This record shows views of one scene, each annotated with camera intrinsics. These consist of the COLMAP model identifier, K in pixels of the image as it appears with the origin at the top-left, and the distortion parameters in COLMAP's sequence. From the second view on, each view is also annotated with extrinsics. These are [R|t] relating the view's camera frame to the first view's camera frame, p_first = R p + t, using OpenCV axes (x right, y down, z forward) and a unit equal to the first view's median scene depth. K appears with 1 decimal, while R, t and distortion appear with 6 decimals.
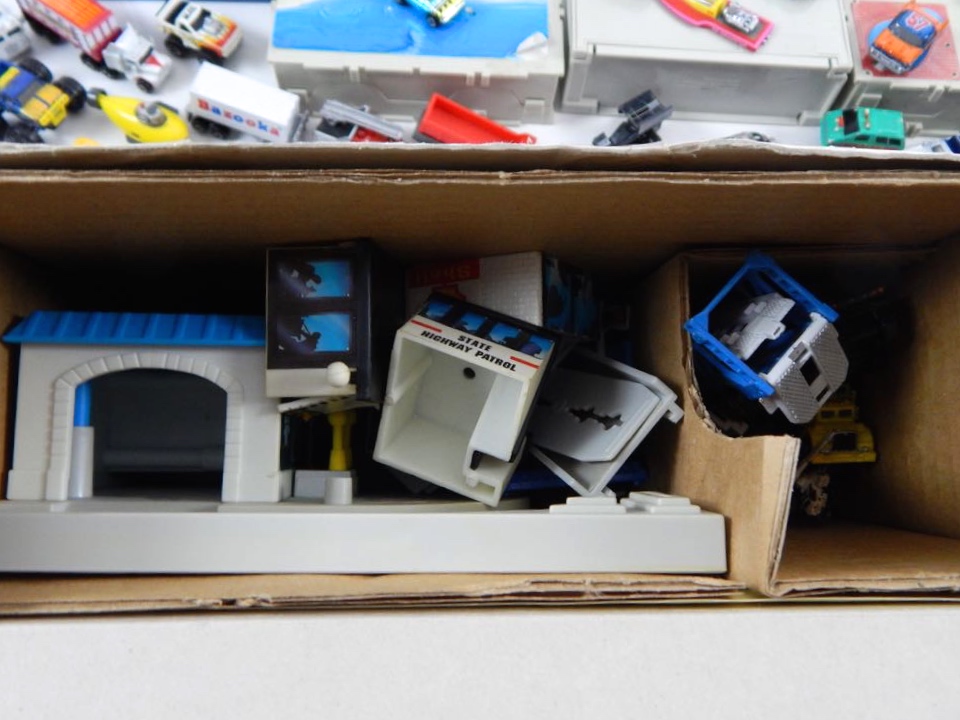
lens RADIAL K [[933.6, 0, 480.0], [0, 933.6, 360.0], [0, 0, 1]] dist [0.008728, -0.011286]
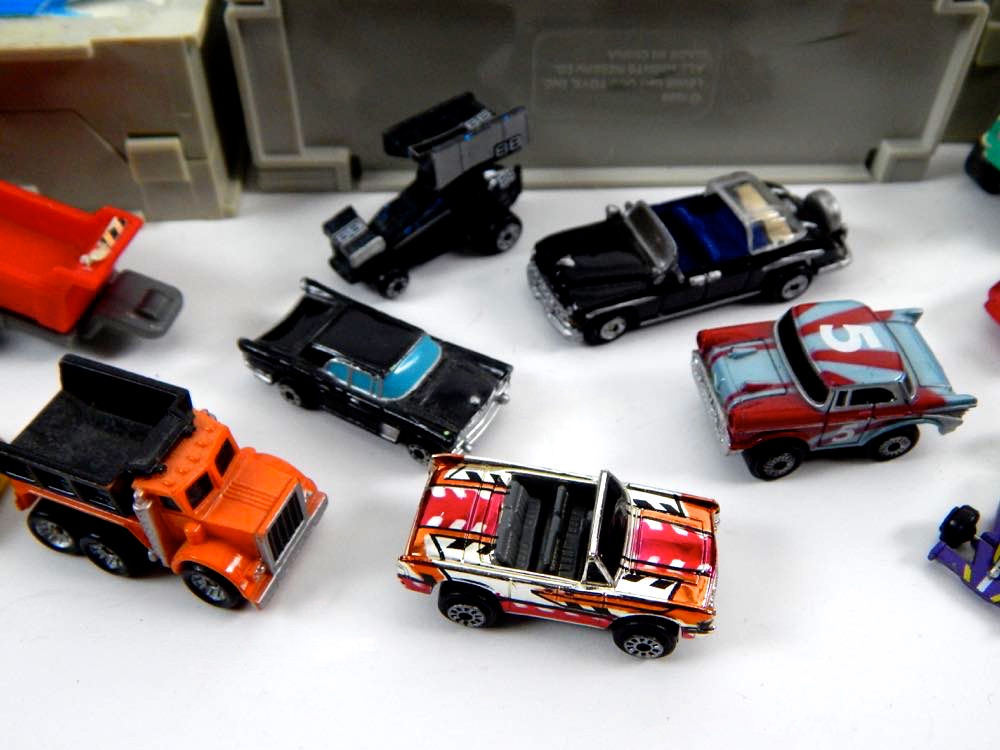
lens RADIAL K [[982.7, 0, 500.0], [0, 982.7, 375.0], [0, 0, 1]] dist [-0.019773, -0.034090]
pose [[0.996548, -0.081889, 0.013648, 0.184521], [0.081851, 0.941688, -0.326380, -0.056552], [0.013875, 0.326370, 0.945140, 0.683675]]
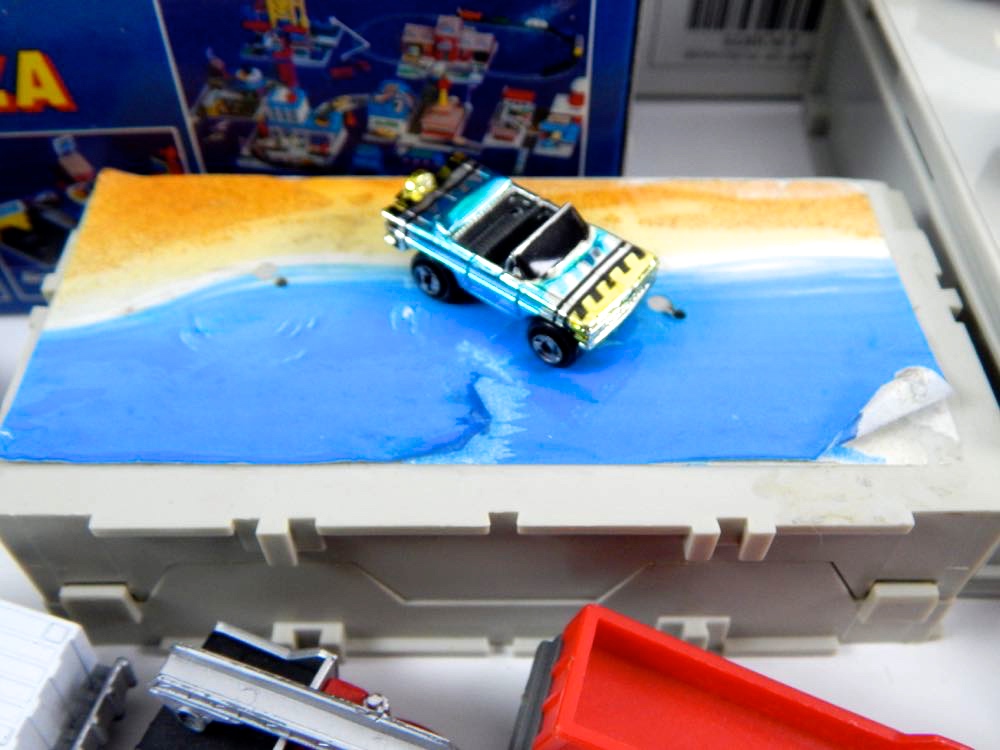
lens RADIAL K [[982.7, 0, 500.0], [0, 982.7, 375.0], [0, 0, 1]] dist [-0.019773, -0.034090]
pose [[0.998768, -0.045552, -0.019685, -0.059578], [0.037952, 0.956762, -0.288385, -0.260652], [0.031971, 0.287283, 0.957312, 0.694386]]
